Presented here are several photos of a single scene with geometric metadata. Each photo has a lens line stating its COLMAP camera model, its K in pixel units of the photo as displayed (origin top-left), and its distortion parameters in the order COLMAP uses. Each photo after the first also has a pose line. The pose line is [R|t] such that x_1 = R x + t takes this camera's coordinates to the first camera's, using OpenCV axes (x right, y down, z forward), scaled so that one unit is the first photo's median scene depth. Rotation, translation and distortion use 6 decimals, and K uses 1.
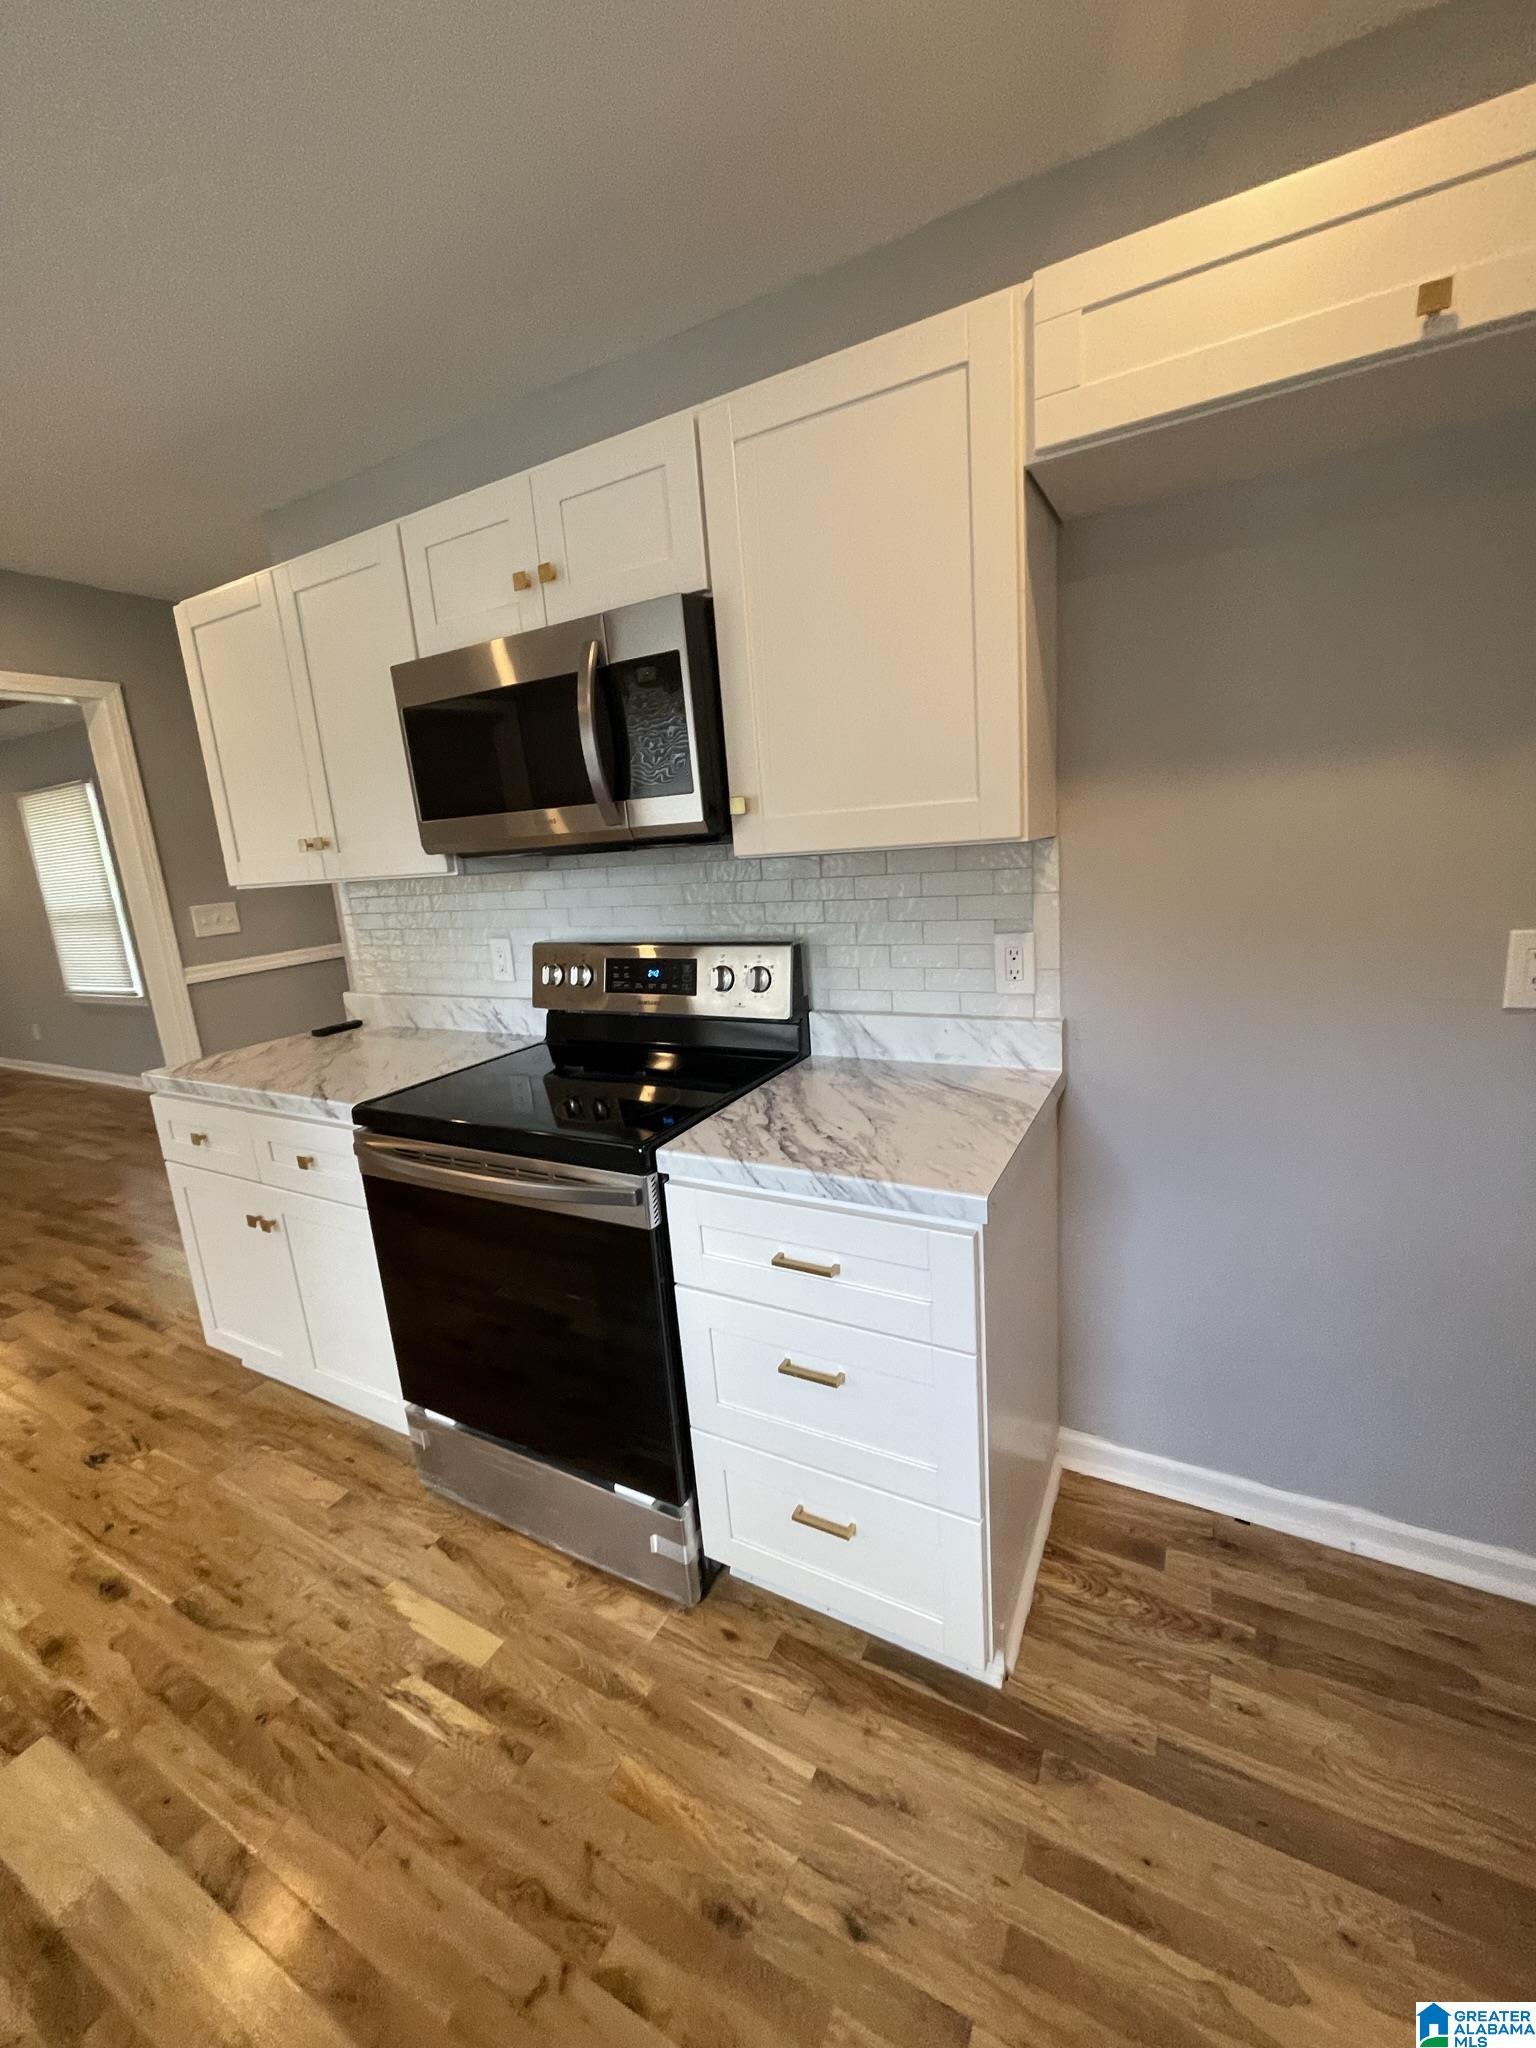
lens RADIAL K [[823.2, 0, 771.9], [0, 823.2, 1007.6], [0, 0, 1]] dist [0.007063, -0.003606]
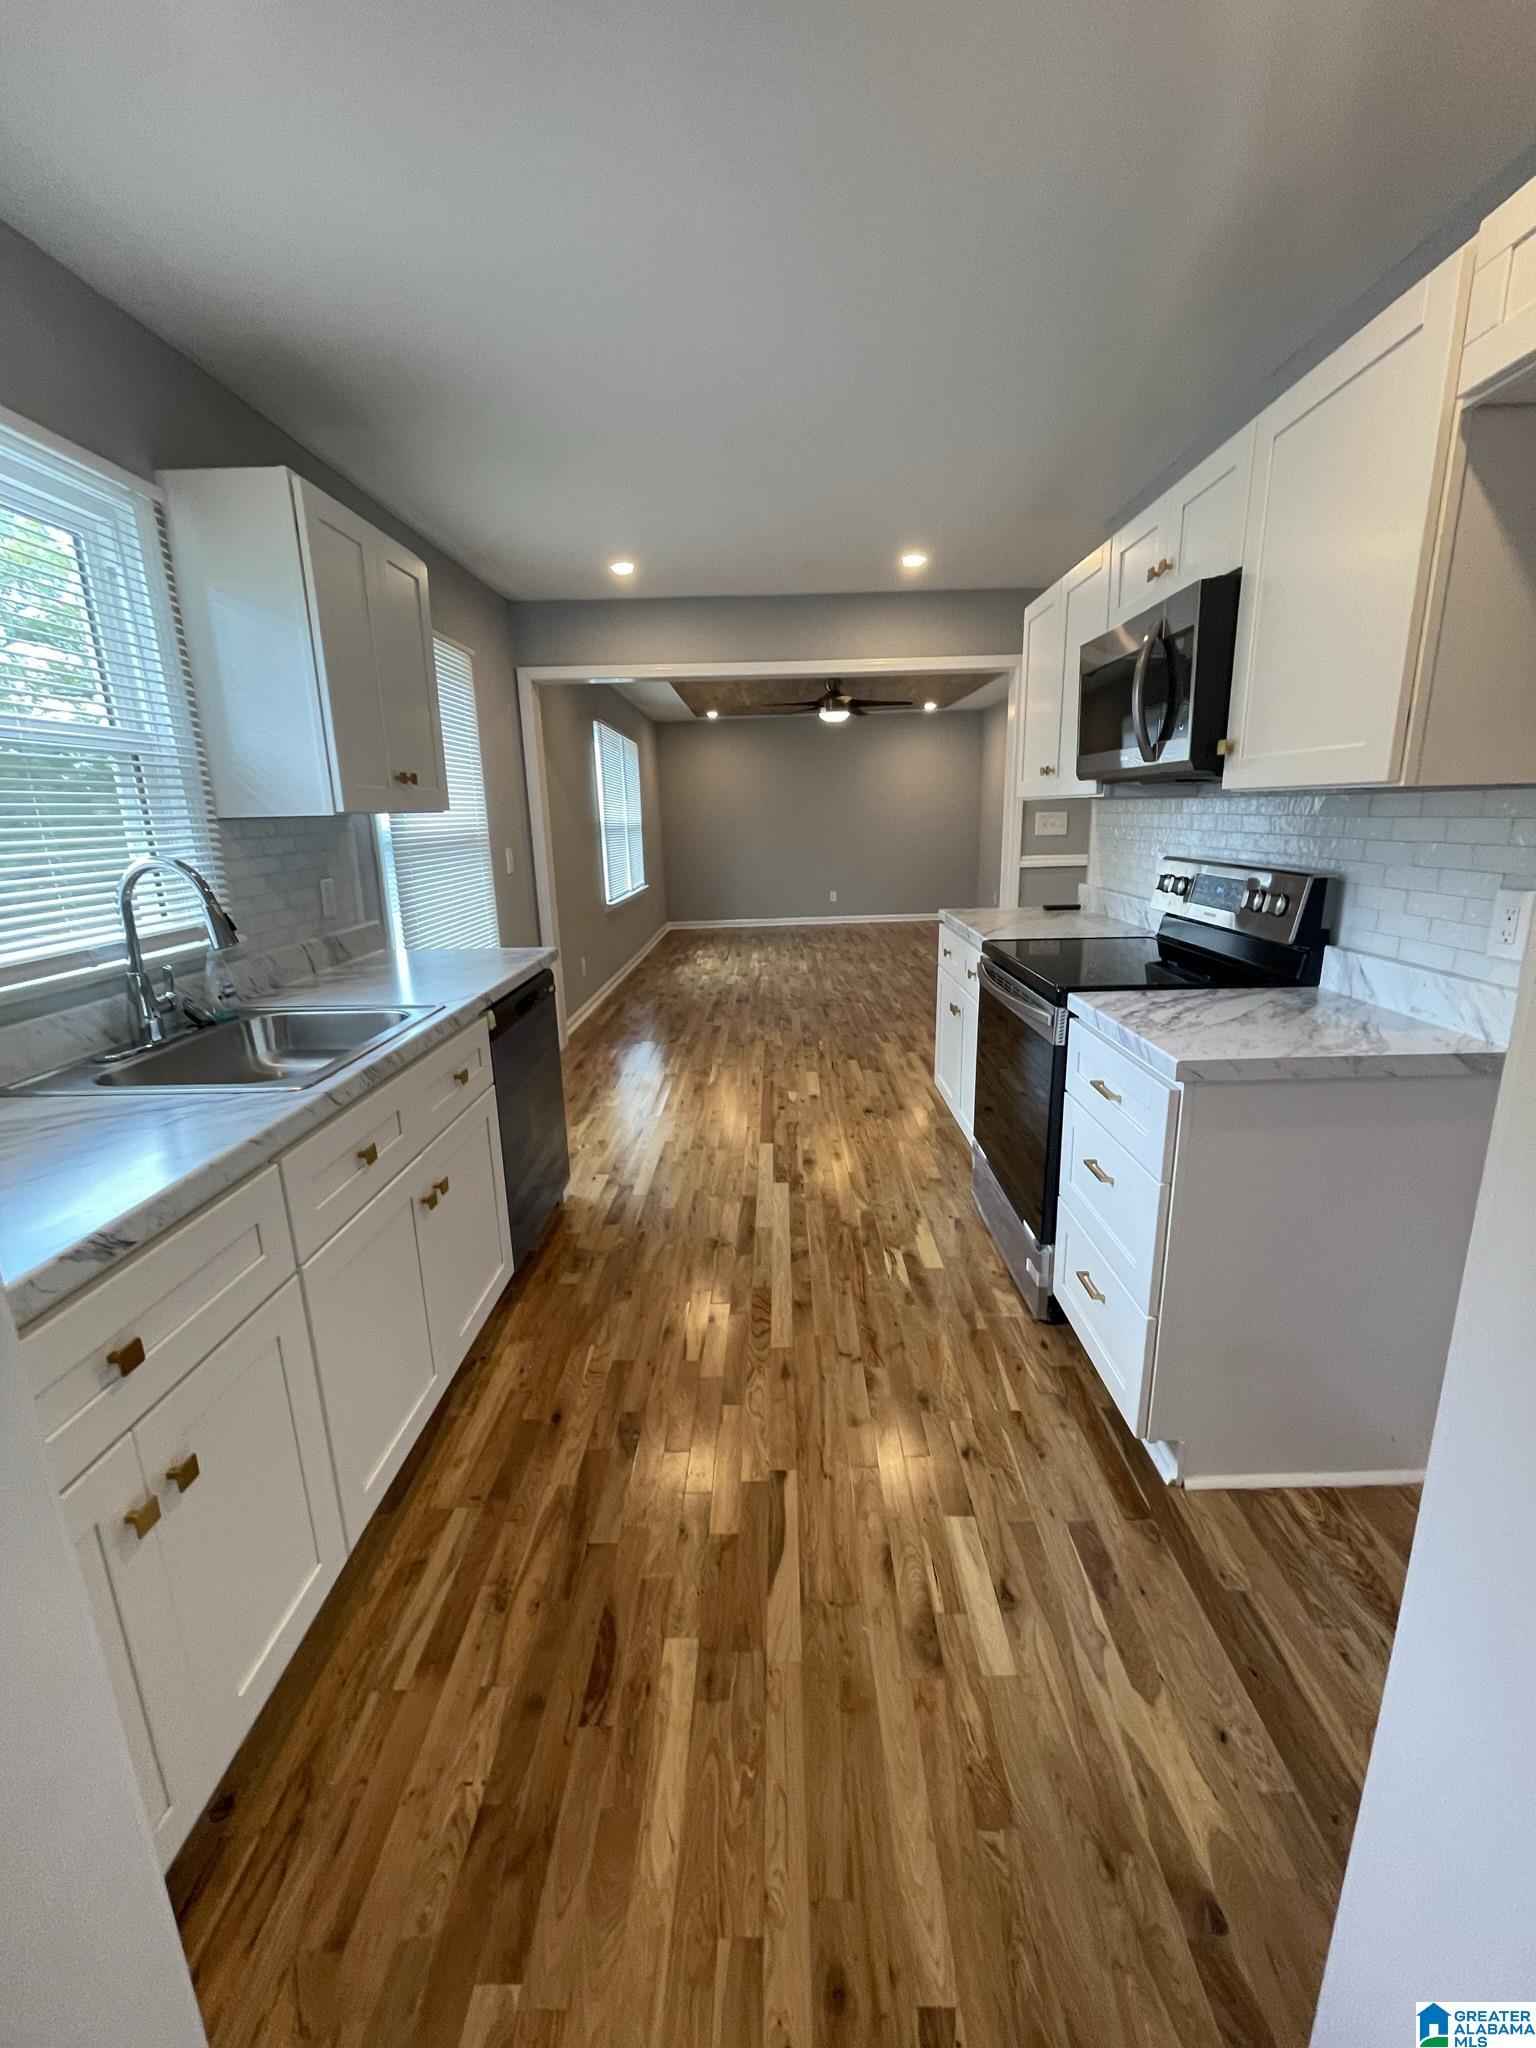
lens RADIAL K [[823.2, 0, 771.9], [0, 823.2, 1007.6], [0, 0, 1]] dist [0.007063, -0.003606]
pose [[0.468777, 0.265473, -0.842480, 0.757949], [-0.189153, 0.961814, 0.197826, 0.008808], [0.862826, 0.066621, 0.501091, -0.152731]]
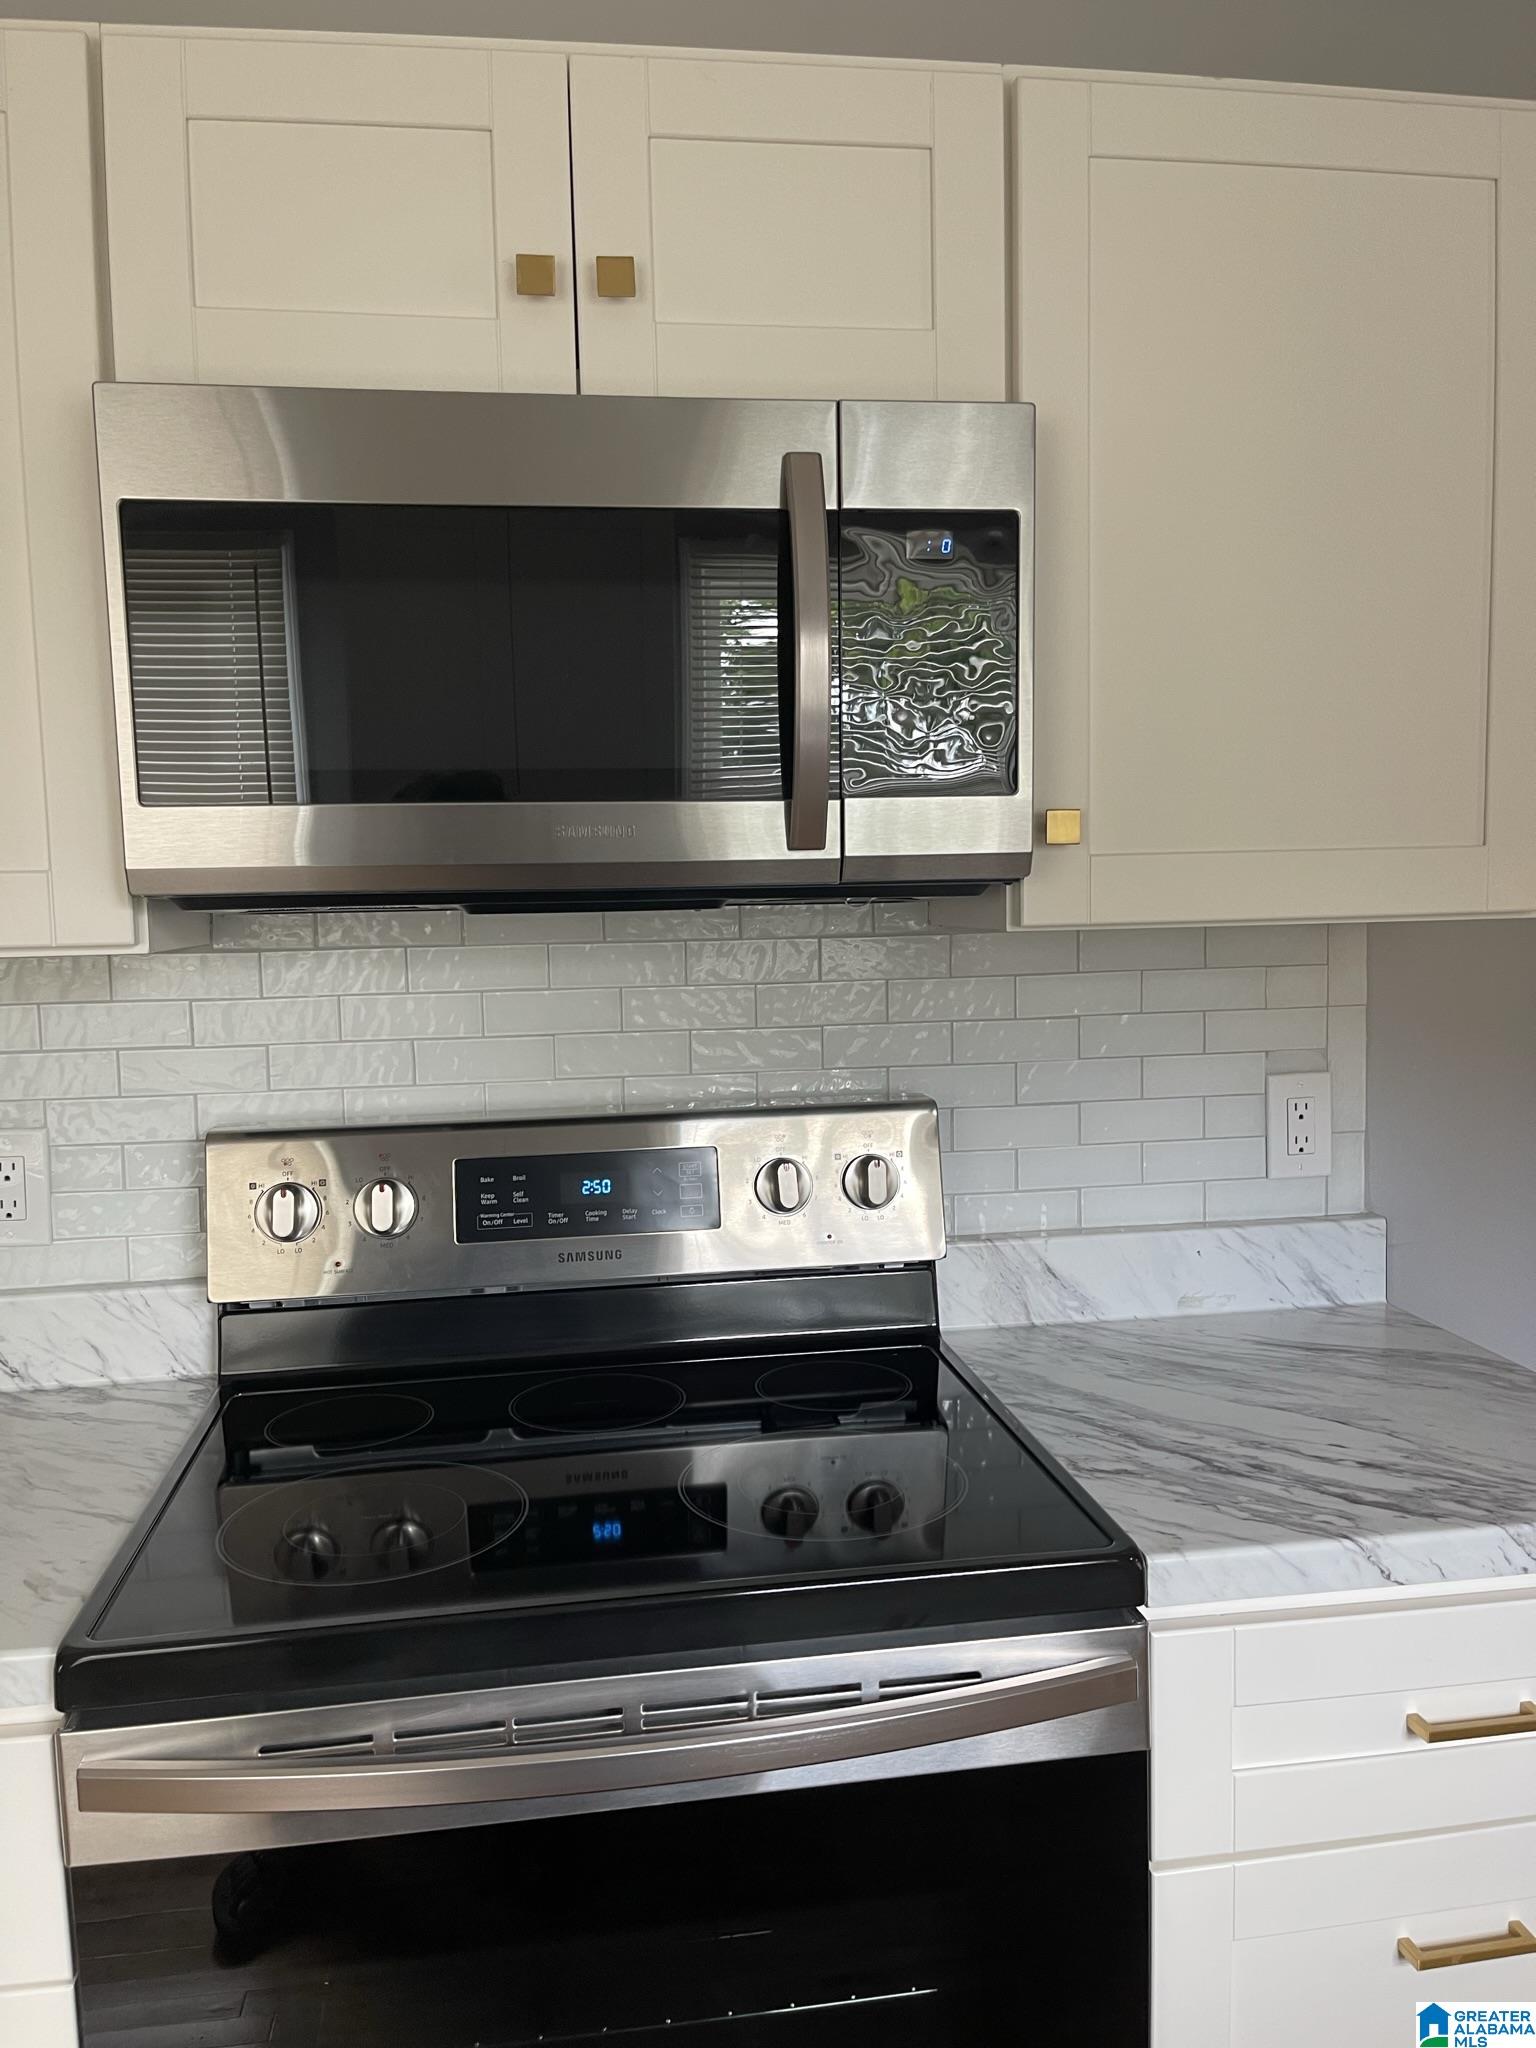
lens RADIAL K [[1537.9, 0, 768.0], [0, 1537.9, 1024.0], [0, 0, 1]] dist [0.010233, 0.000376]
pose [[0.800810, 0.002973, 0.598911, -0.723471], [0.085025, 0.989295, -0.118599, -0.029313], [-0.592852, 0.145898, 0.791985, 0.371498]]
